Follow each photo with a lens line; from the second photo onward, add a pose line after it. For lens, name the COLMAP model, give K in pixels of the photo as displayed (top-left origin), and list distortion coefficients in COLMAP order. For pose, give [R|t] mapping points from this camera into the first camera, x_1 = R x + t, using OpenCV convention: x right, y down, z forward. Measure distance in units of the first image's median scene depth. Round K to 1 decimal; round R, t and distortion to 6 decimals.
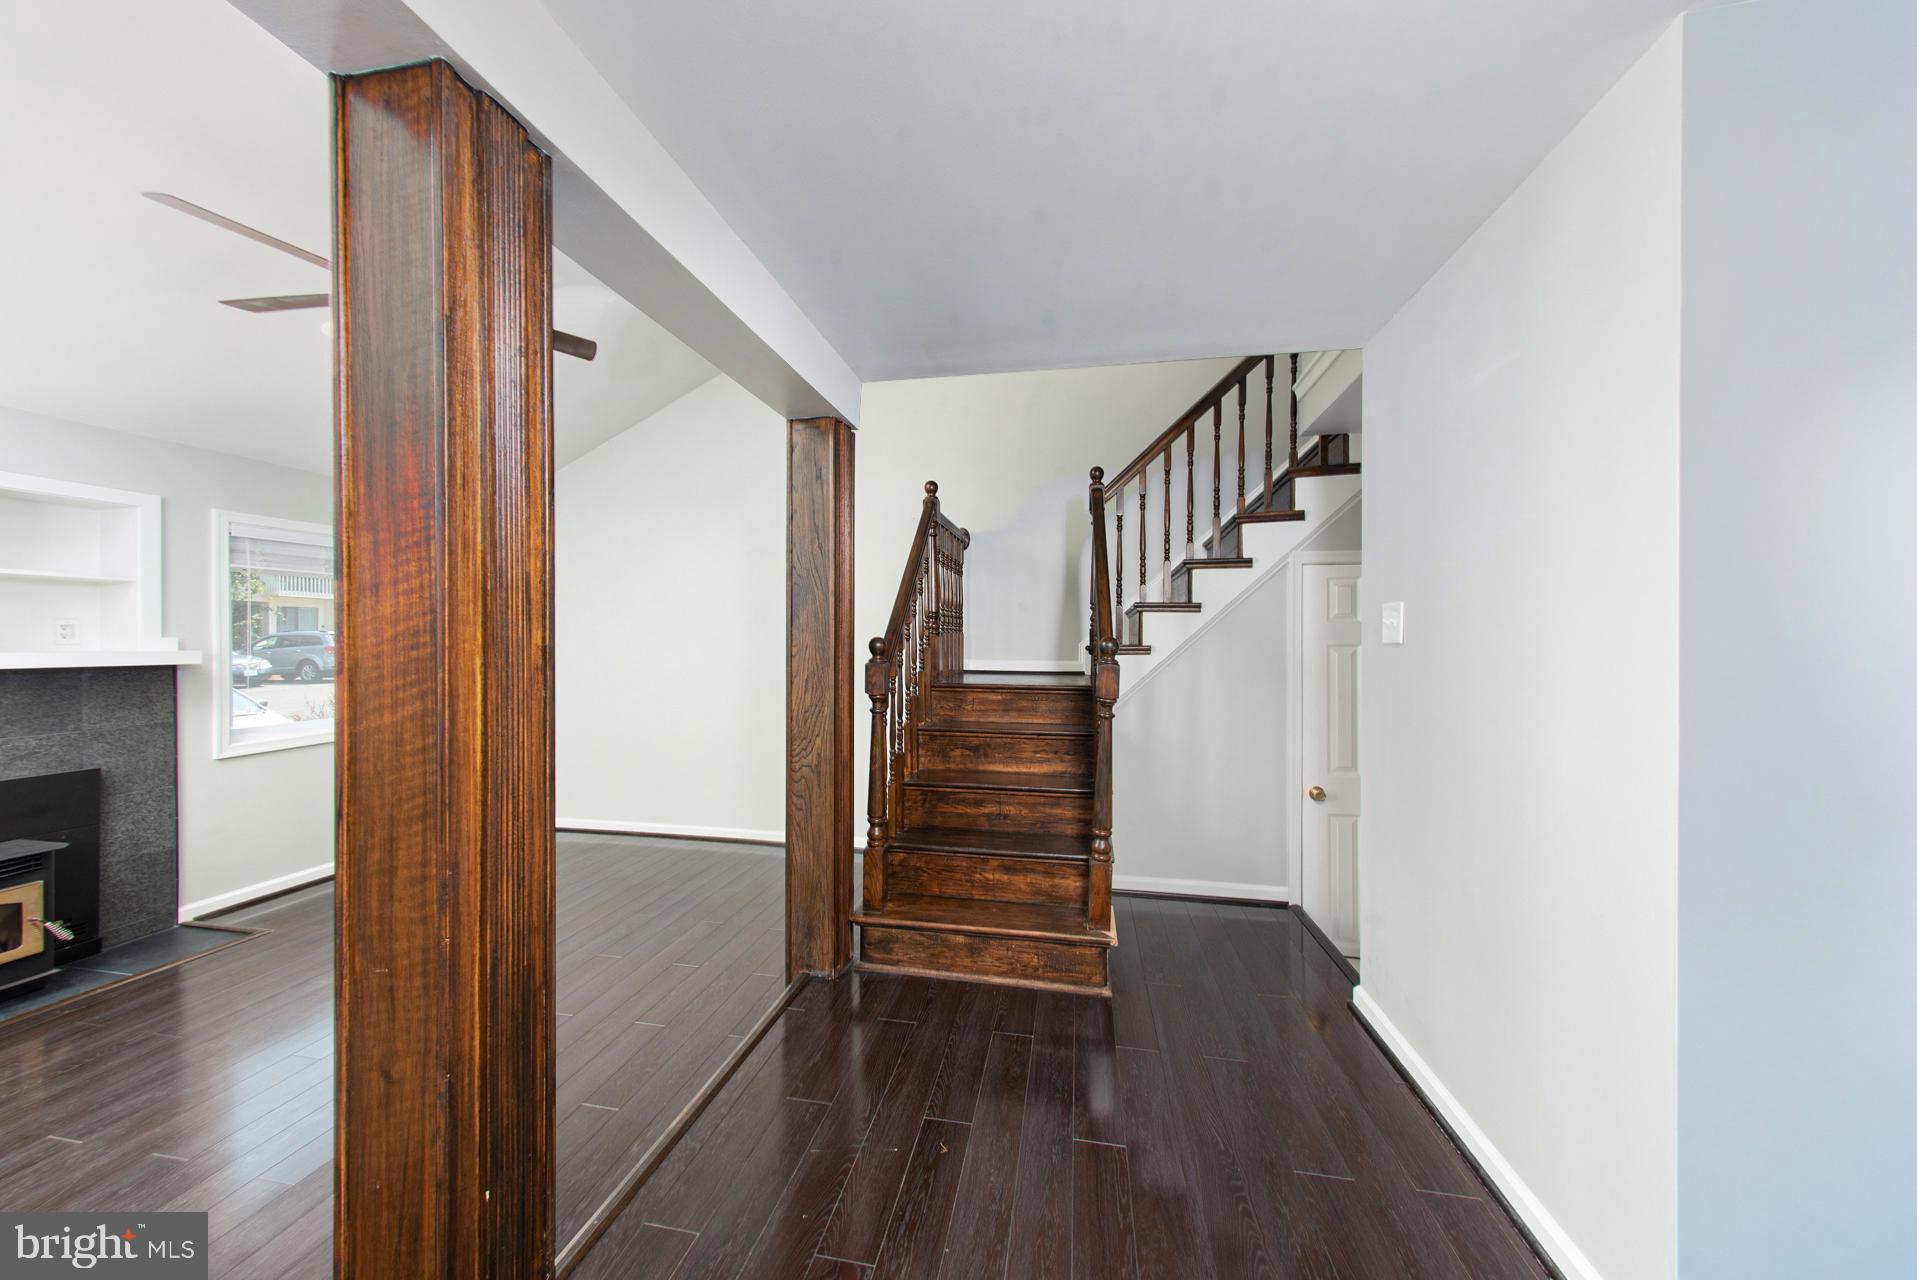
lens RADIAL K [[640.2, 0, 956.4], [0, 640.2, 644.3], [0, 0, 1]] dist [0.001601, 0.000126]
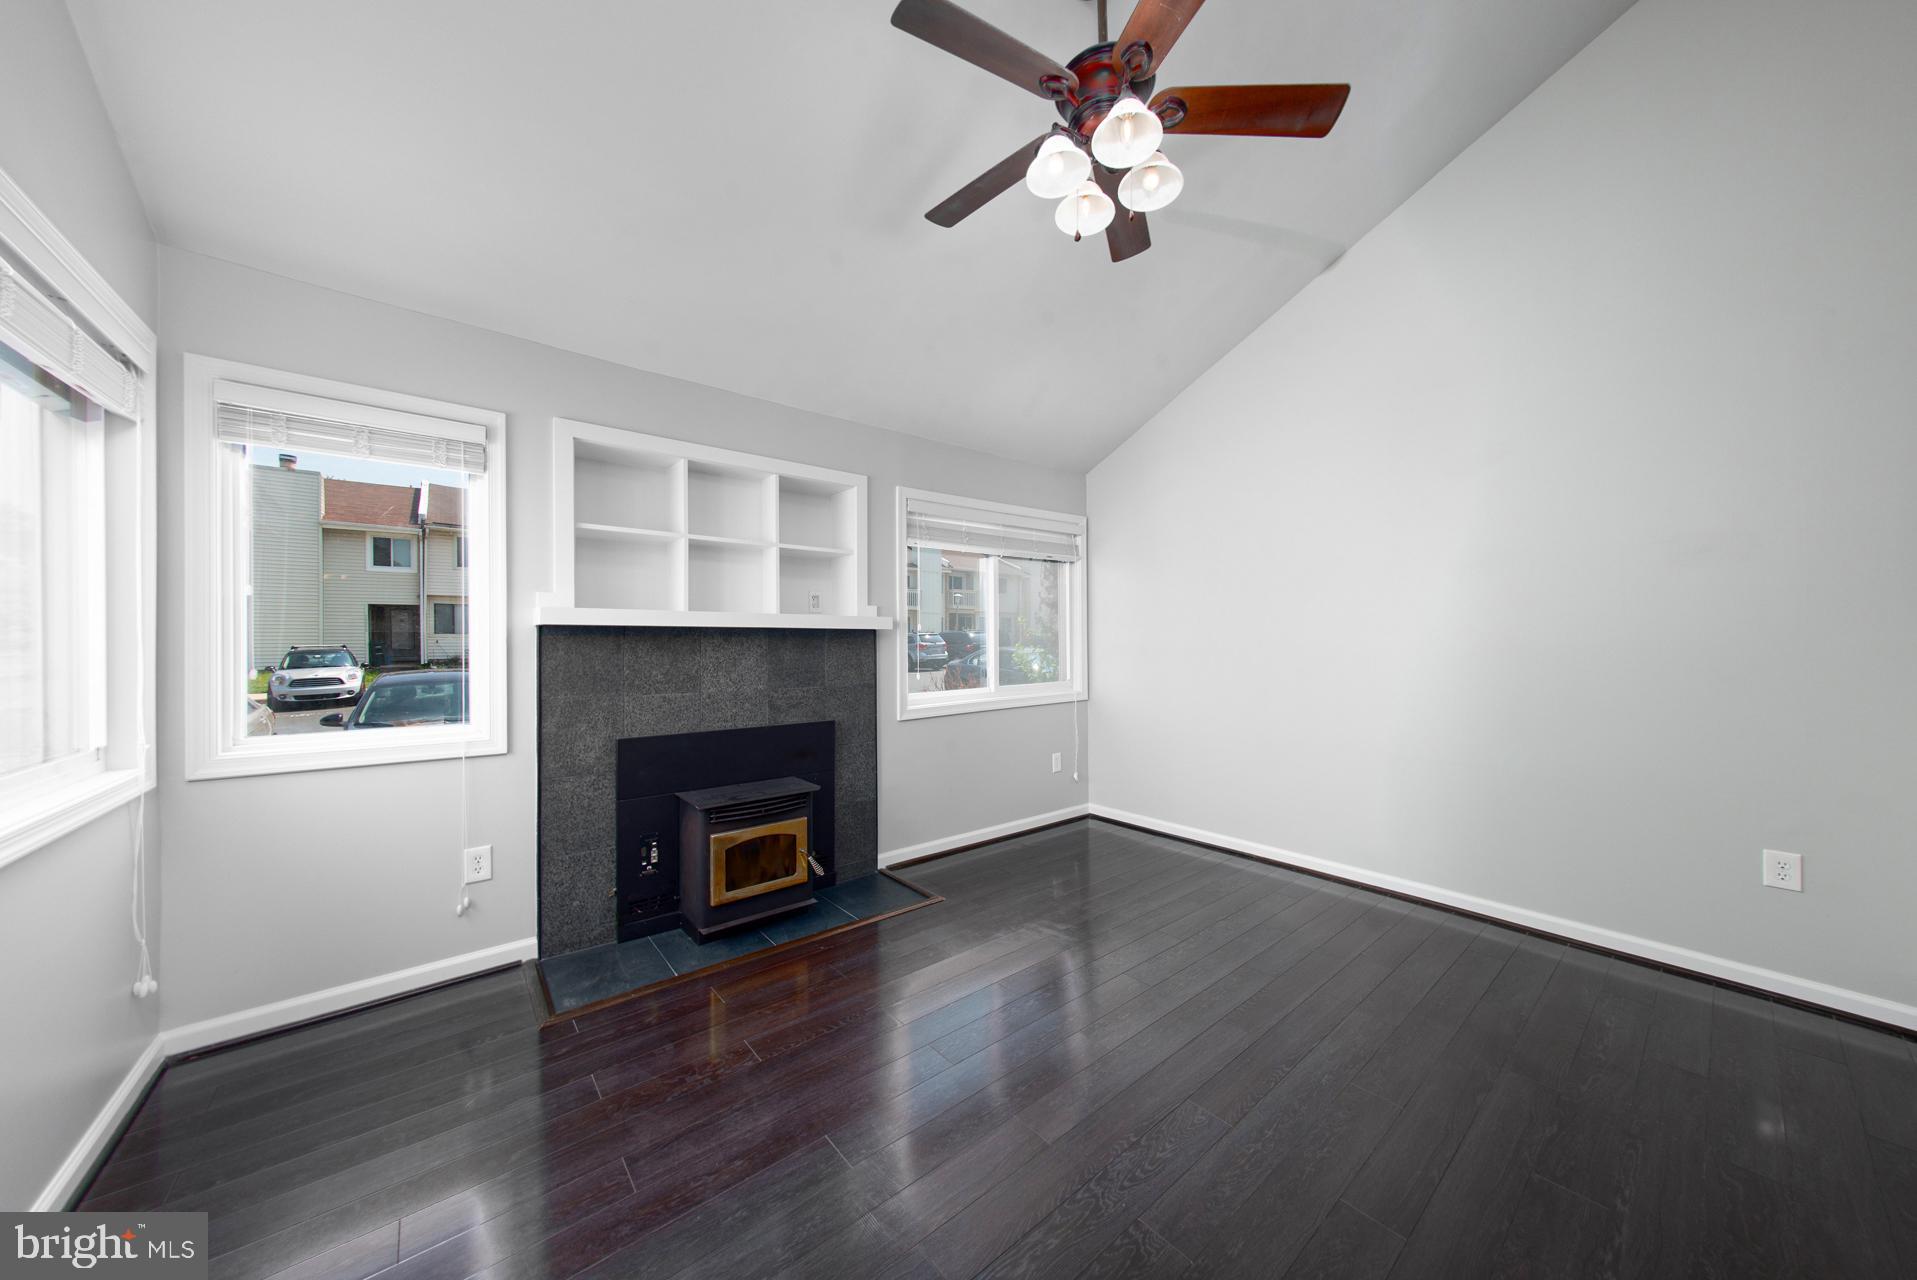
lens RADIAL K [[640.2, 0, 956.4], [0, 640.2, 644.3], [0, 0, 1]] dist [0.001601, 0.000126]
pose [[0.763971, -0.006533, -0.645217, -0.442240], [0.002927, 0.999974, -0.006659, 0.066784], [0.645244, 0.003199, 0.763970, 0.279011]]
